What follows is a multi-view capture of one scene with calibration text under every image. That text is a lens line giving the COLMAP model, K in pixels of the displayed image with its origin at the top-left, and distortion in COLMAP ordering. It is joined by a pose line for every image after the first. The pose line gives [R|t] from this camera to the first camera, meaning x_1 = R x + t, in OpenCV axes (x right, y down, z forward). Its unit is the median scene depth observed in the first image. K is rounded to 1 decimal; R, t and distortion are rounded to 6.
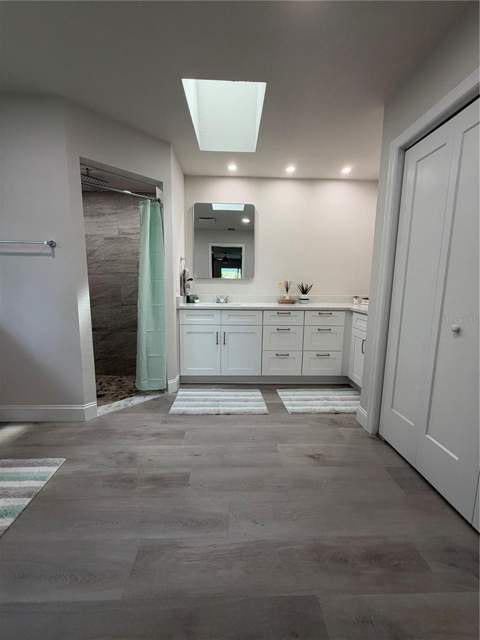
lens RADIAL K [[254.0, 0, 239.2], [0, 254.0, 318.1], [0, 0, 1]] dist [-0.000118, 0.000012]
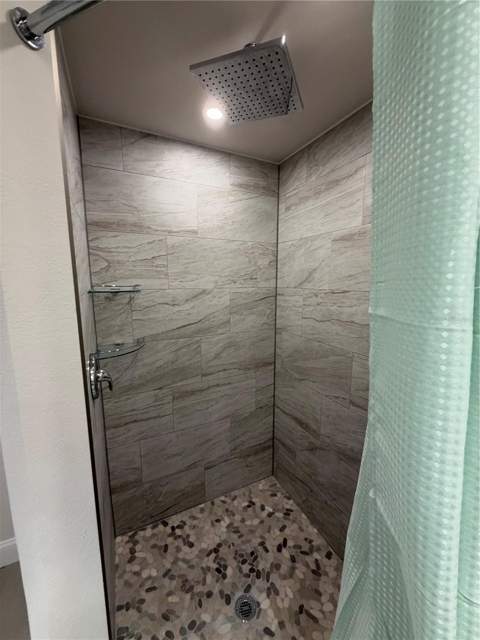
lens RADIAL K [[254.0, 0, 239.2], [0, 254.0, 318.1], [0, 0, 1]] dist [-0.000118, 0.000012]
pose [[0.411977, 0.127088, -0.902288, -0.254930], [-0.118403, 0.989297, 0.085281, -0.261846], [0.903469, 0.071700, 0.422615, 0.888495]]
